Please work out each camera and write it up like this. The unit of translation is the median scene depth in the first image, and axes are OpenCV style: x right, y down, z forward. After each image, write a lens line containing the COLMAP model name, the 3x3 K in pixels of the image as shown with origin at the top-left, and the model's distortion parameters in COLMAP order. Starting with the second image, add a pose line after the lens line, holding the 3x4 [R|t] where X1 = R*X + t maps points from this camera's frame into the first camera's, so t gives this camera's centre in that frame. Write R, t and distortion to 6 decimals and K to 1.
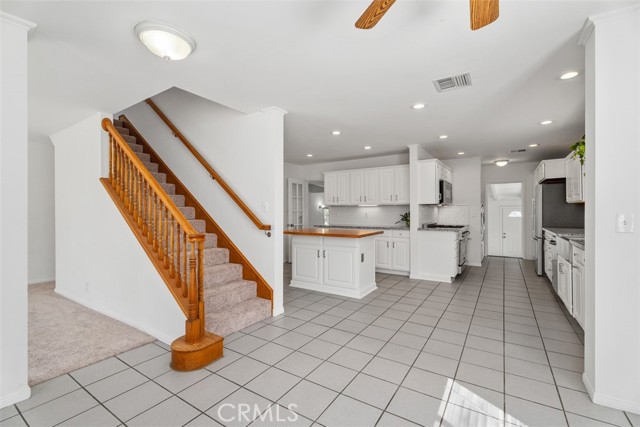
lens RADIAL K [[285.3, 0, 319.0], [0, 285.3, 210.4], [0, 0, 1]] dist [-0.000195, -0.000118]
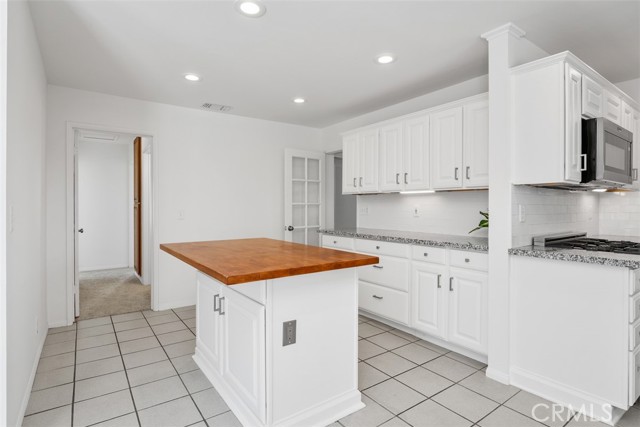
lens RADIAL K [[331.3, 0, 317.8], [0, 331.3, 206.8], [0, 0, 1]] dist [-0.006600, -0.001663]
pose [[0.932393, 0.003063, -0.361433, 0.250257], [-0.000431, 0.999973, 0.007362, 0.003424], [0.361445, -0.006709, 0.932369, 0.469953]]
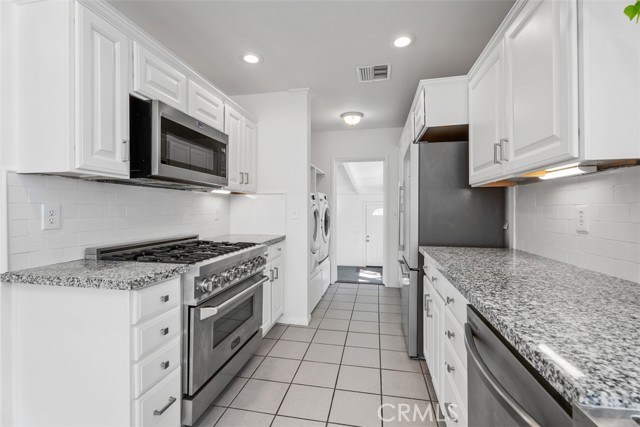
lens RADIAL K [[290.4, 0, 321.4], [0, 290.4, 209.1], [0, 0, 1]] dist [-0.001842, -0.000360]
pose [[0.925454, 0.004030, 0.378838, 0.469529], [-0.005980, 0.999974, 0.003971, 0.005678], [-0.378813, -0.005941, 0.925454, 0.633100]]
